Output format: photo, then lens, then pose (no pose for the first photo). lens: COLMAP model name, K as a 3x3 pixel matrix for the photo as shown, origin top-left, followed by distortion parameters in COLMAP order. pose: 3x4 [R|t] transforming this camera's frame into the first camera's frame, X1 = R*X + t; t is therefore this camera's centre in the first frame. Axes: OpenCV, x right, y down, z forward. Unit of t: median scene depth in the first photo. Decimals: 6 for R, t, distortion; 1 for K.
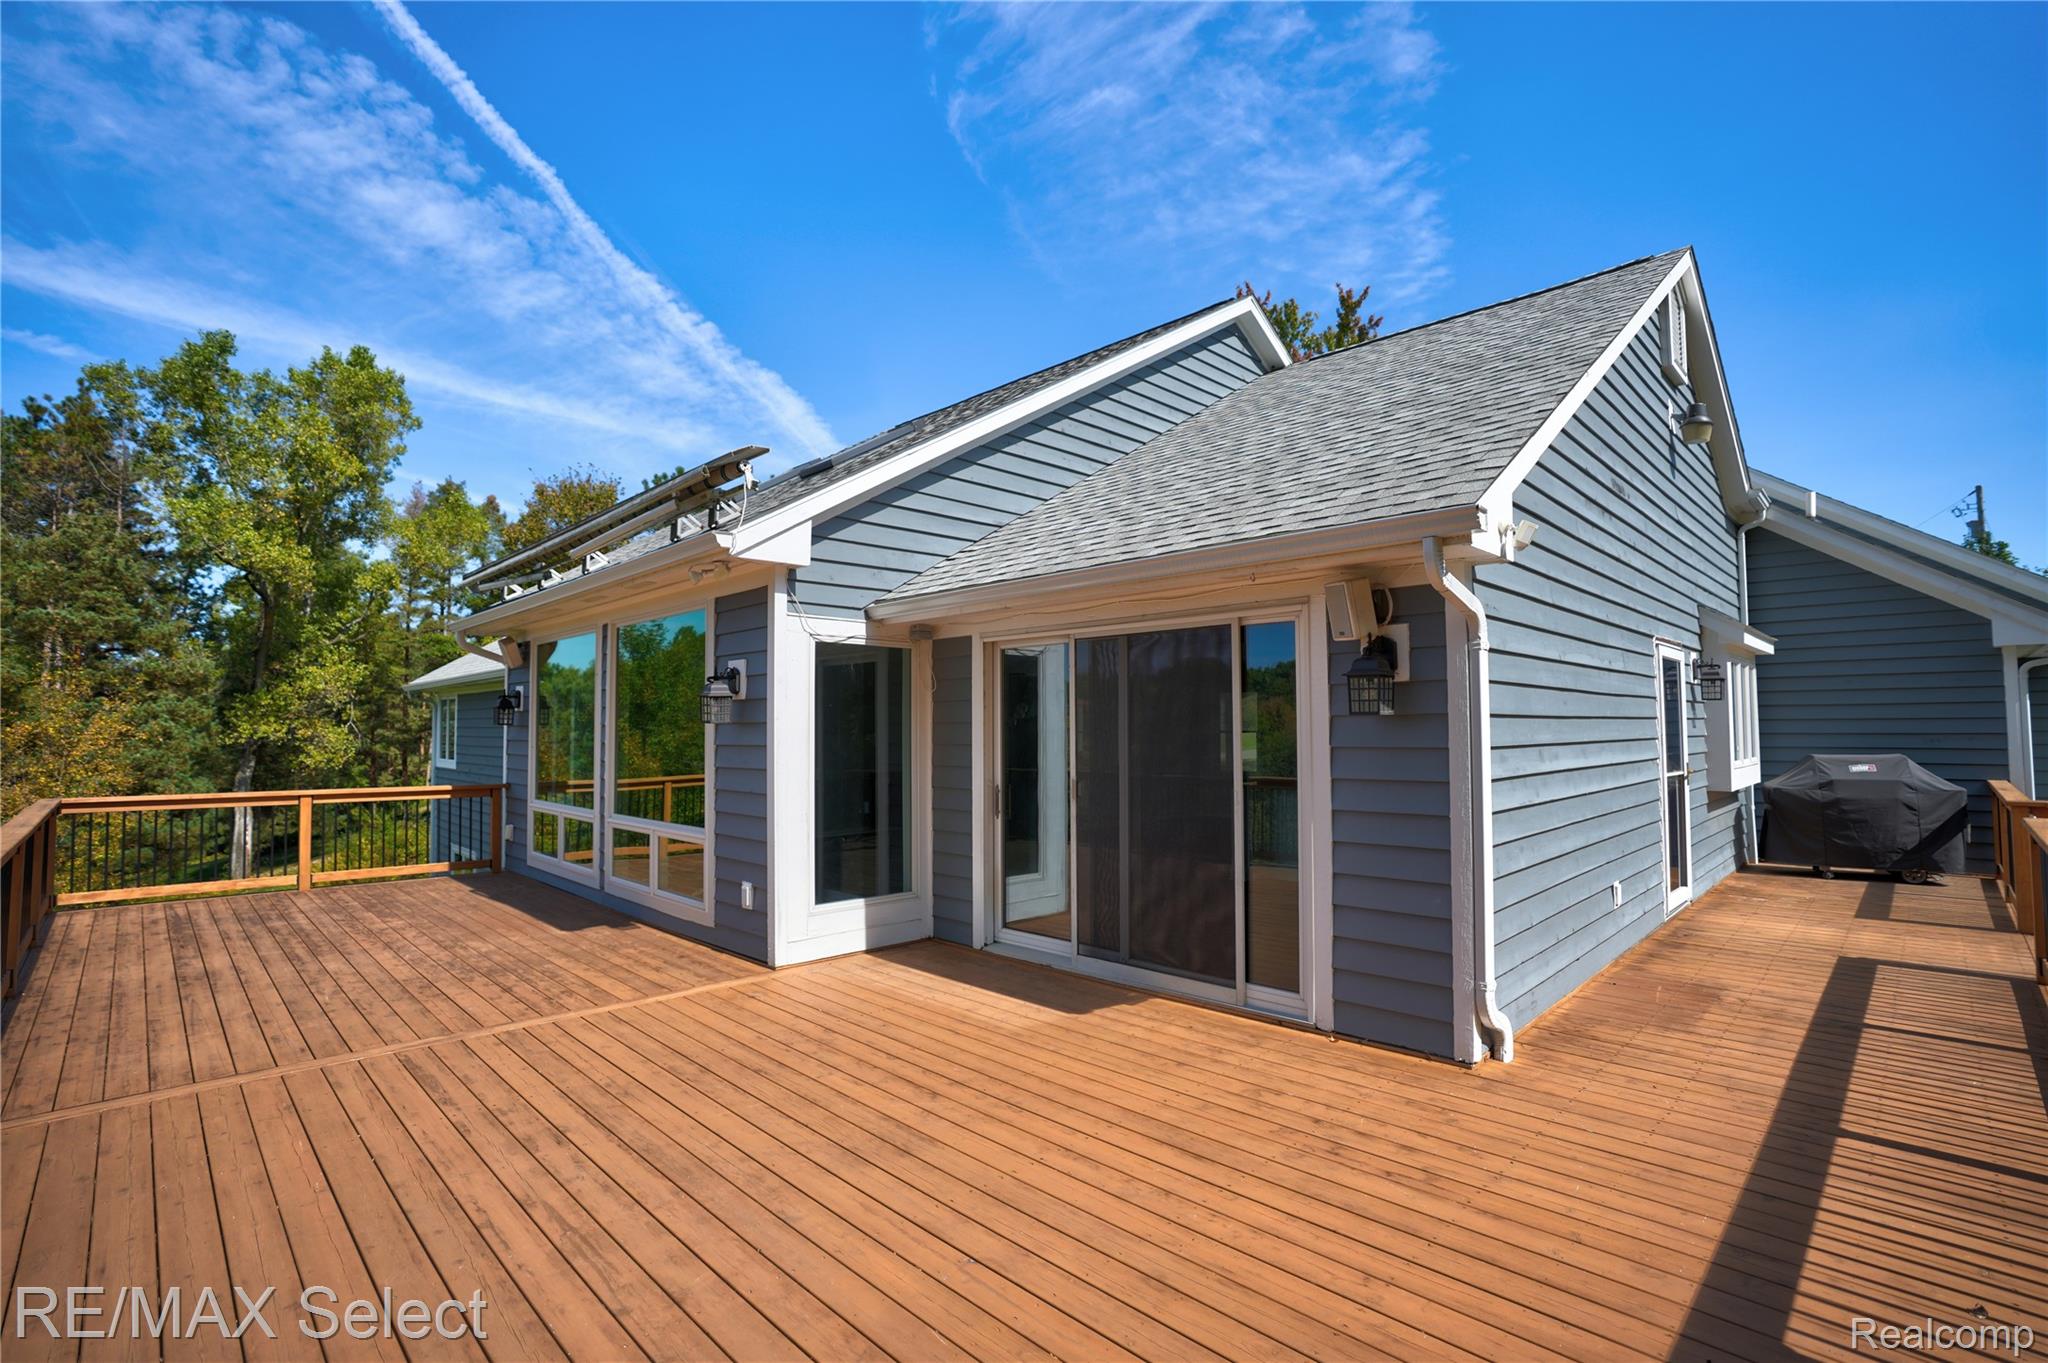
lens RADIAL K [[948.9, 0, 1028.2], [0, 948.9, 689.2], [0, 0, 1]] dist [-0.060191, 0.018610]
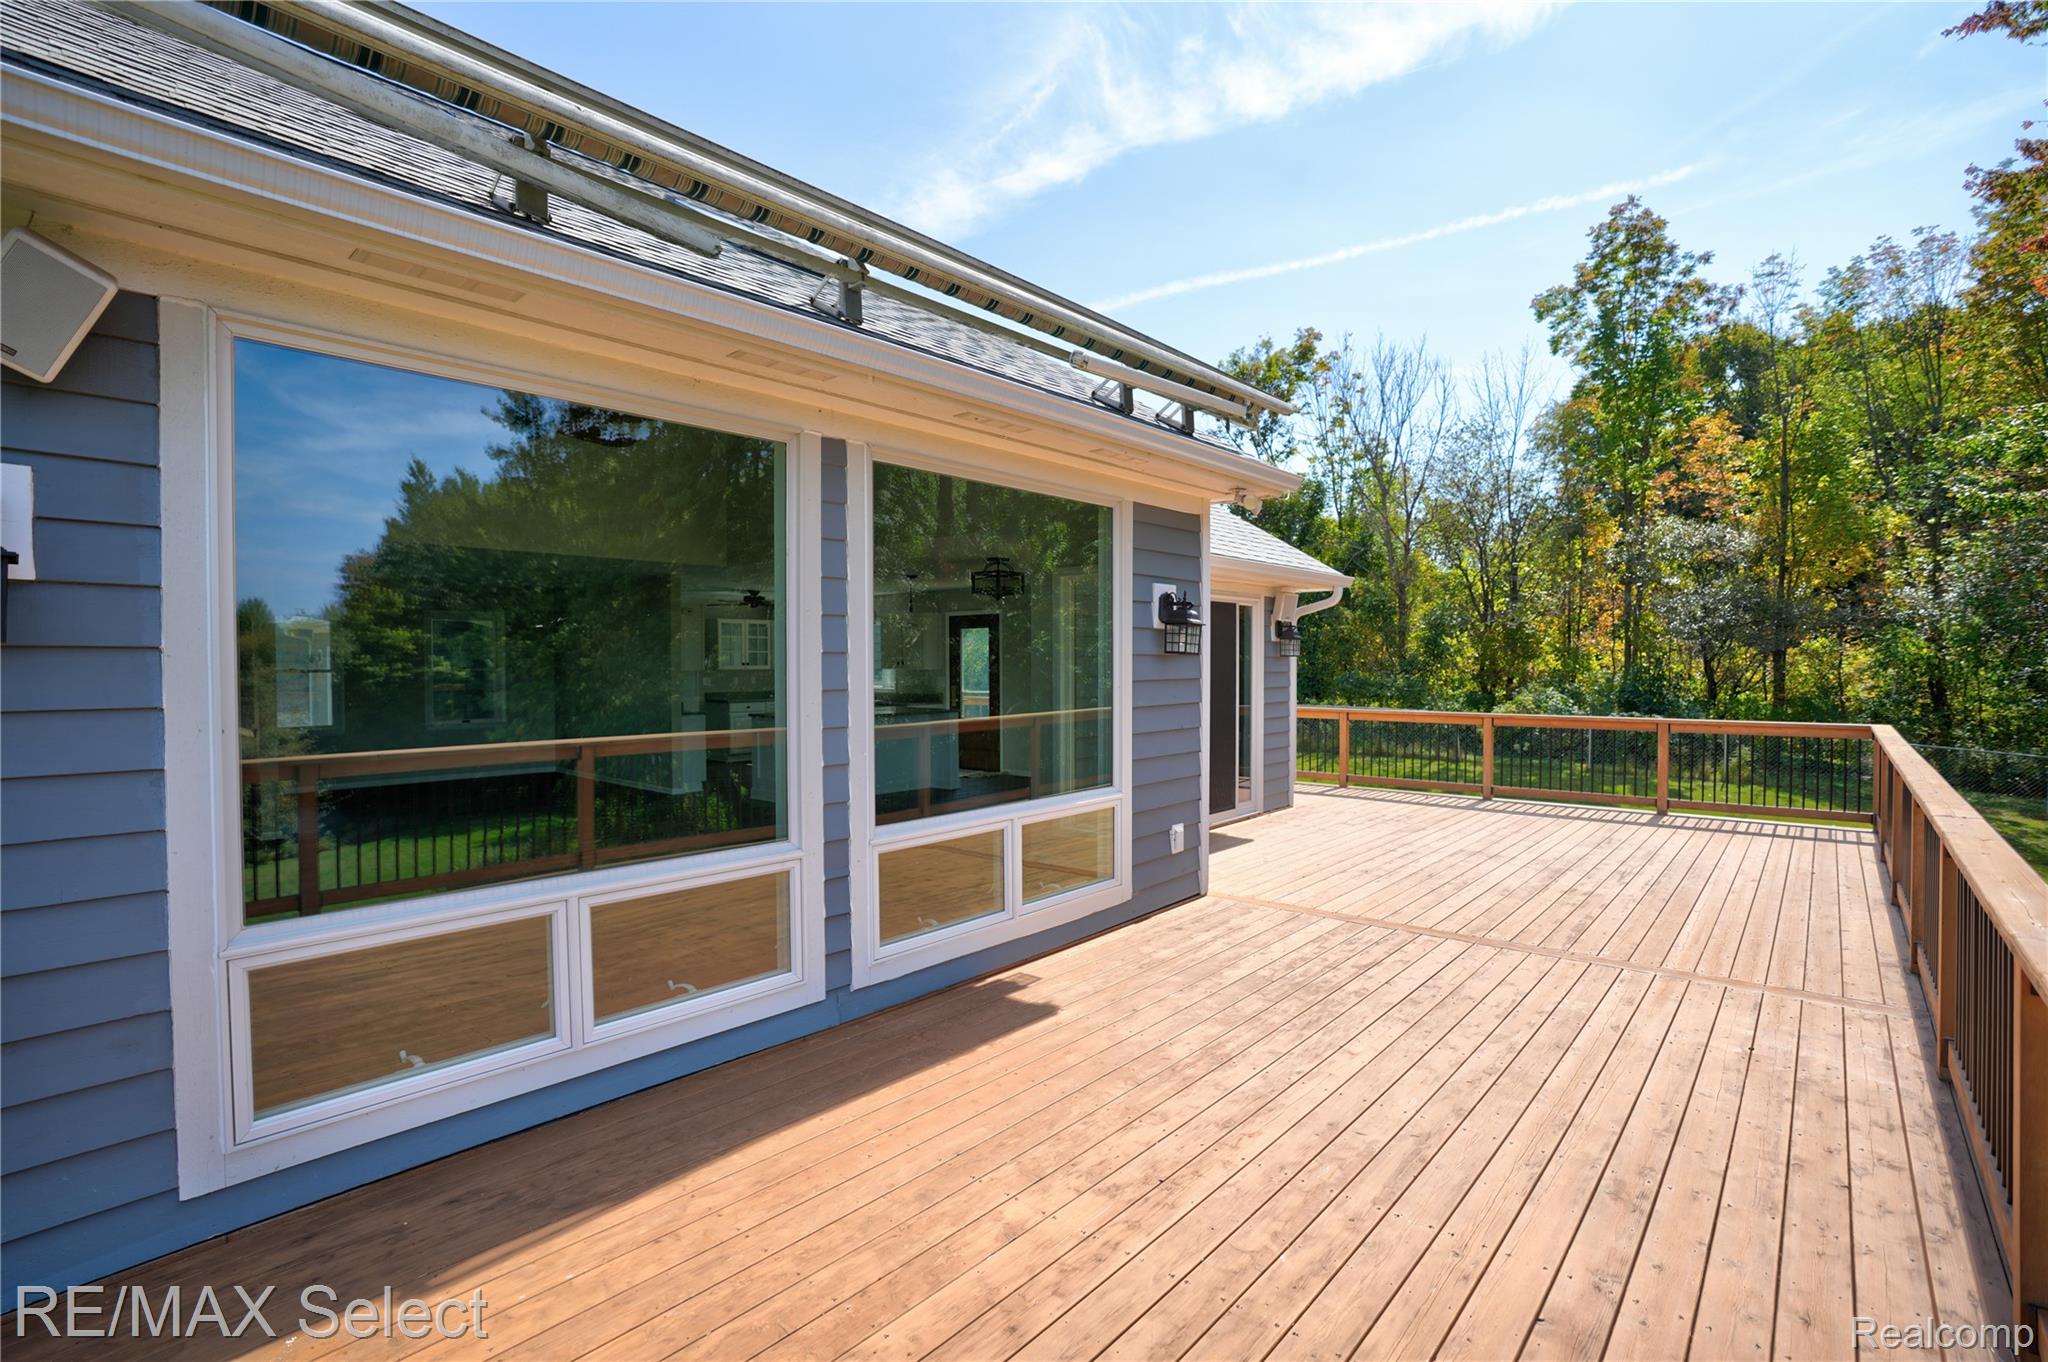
lens RADIAL K [[948.9, 0, 1027.6], [0, 948.9, 676.6], [0, 0, 1]] dist [-0.060191, 0.018610]
pose [[-0.081696, -0.003287, 0.996652, -0.833018], [-0.035877, 0.999356, 0.000356, 0.041254], [-0.996011, -0.035728, -0.081761, 0.833186]]
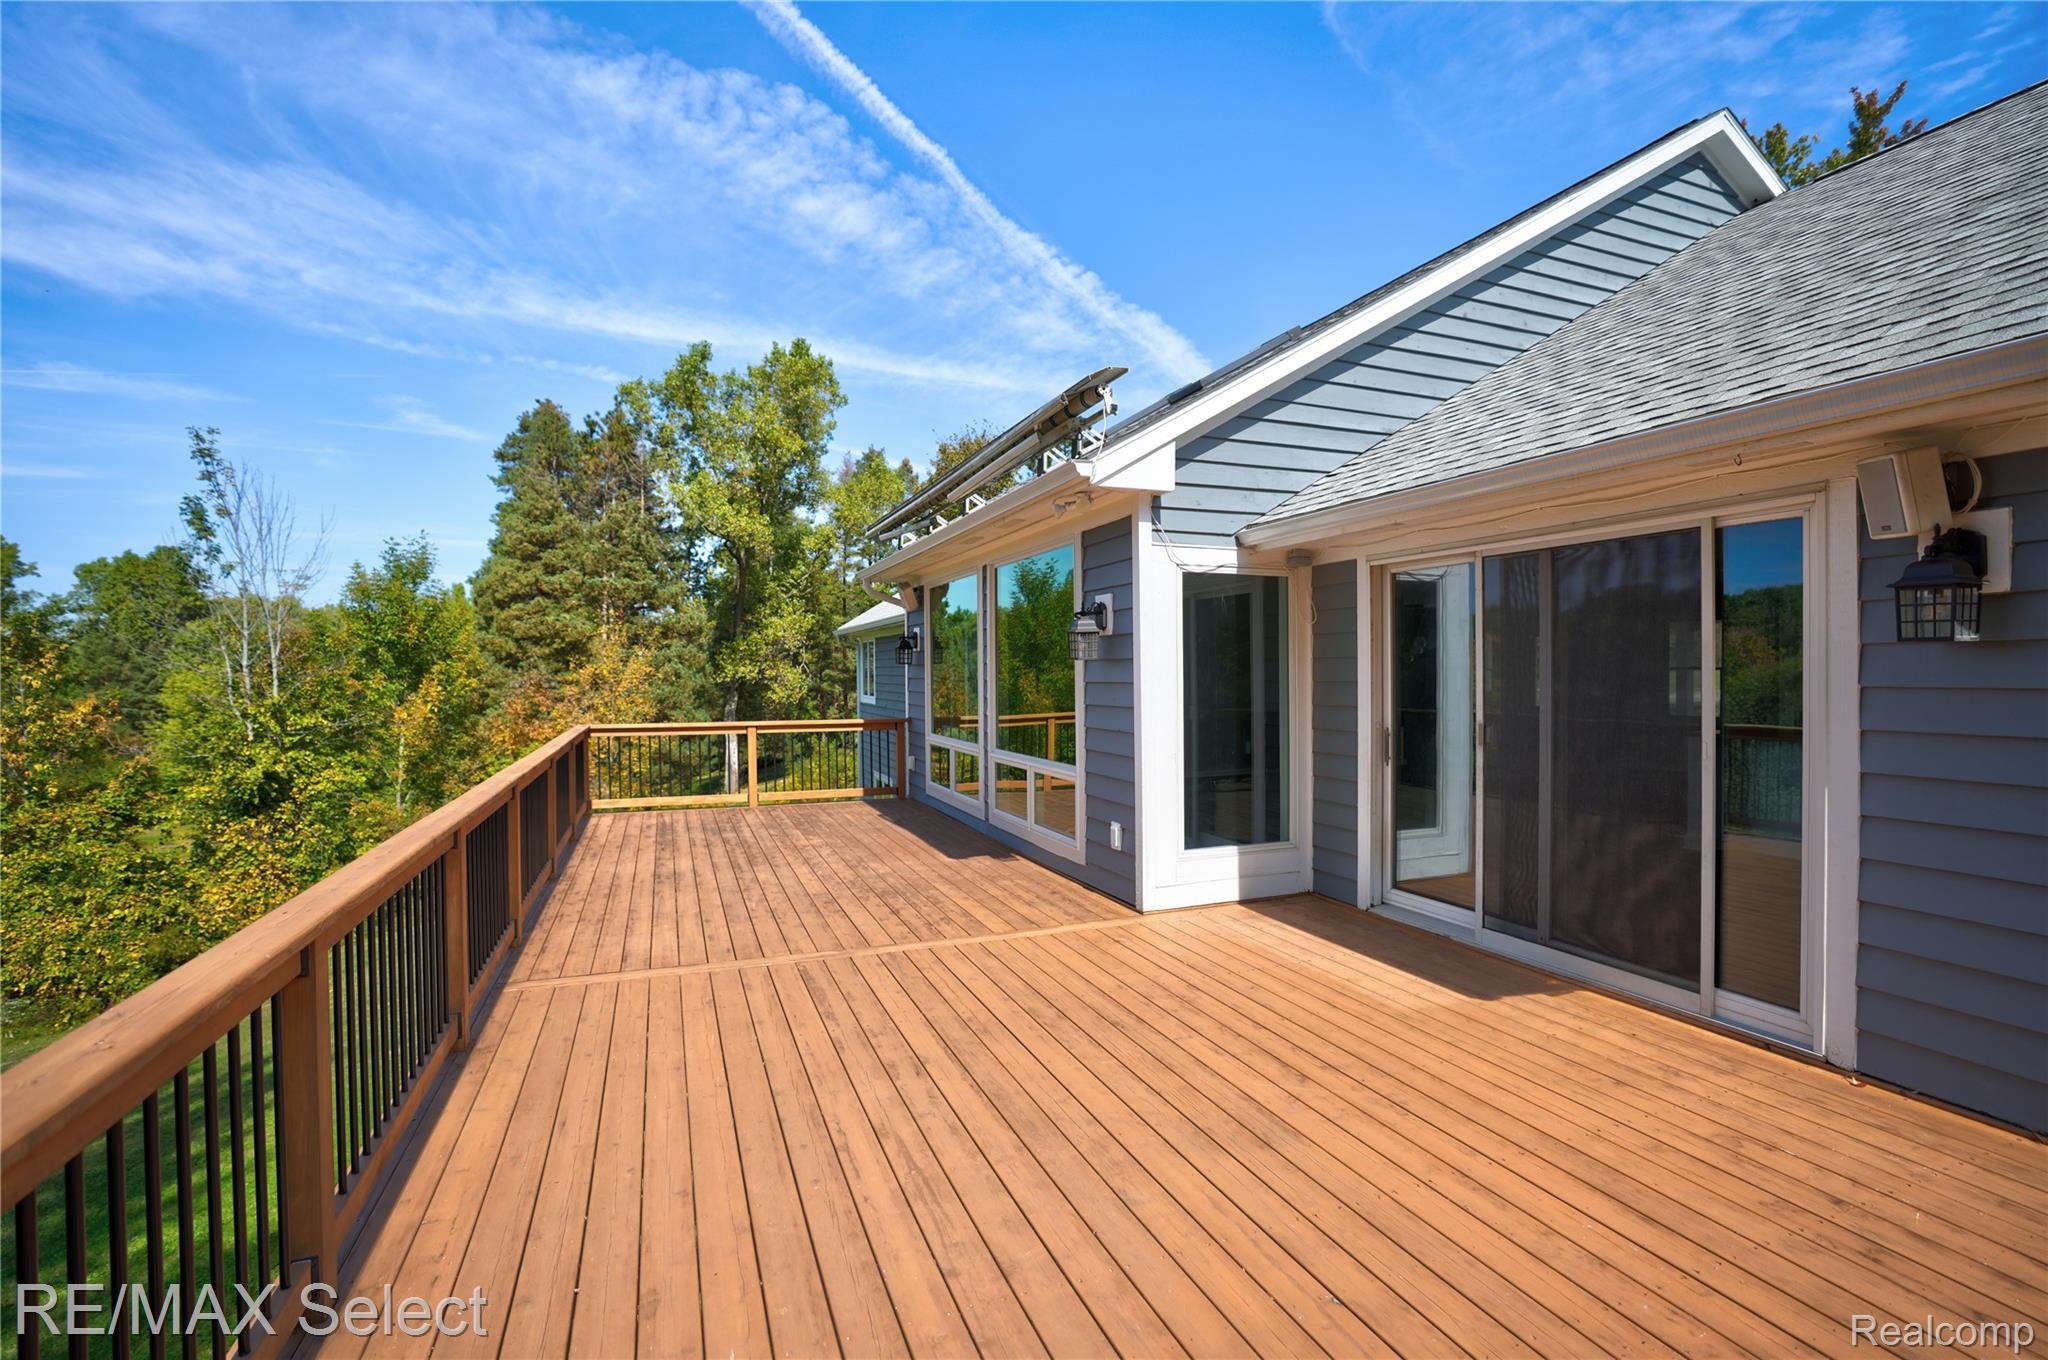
lens RADIAL K [[948.9, 0, 1023.0], [0, 948.9, 678.6], [0, 0, 1]] dist [-0.060191, 0.018610]
pose [[0.918223, 0.001042, -0.396063, 0.002536], [0.020454, 0.998537, 0.050047, 0.002994], [0.395536, -0.054055, 0.916858, 0.045822]]
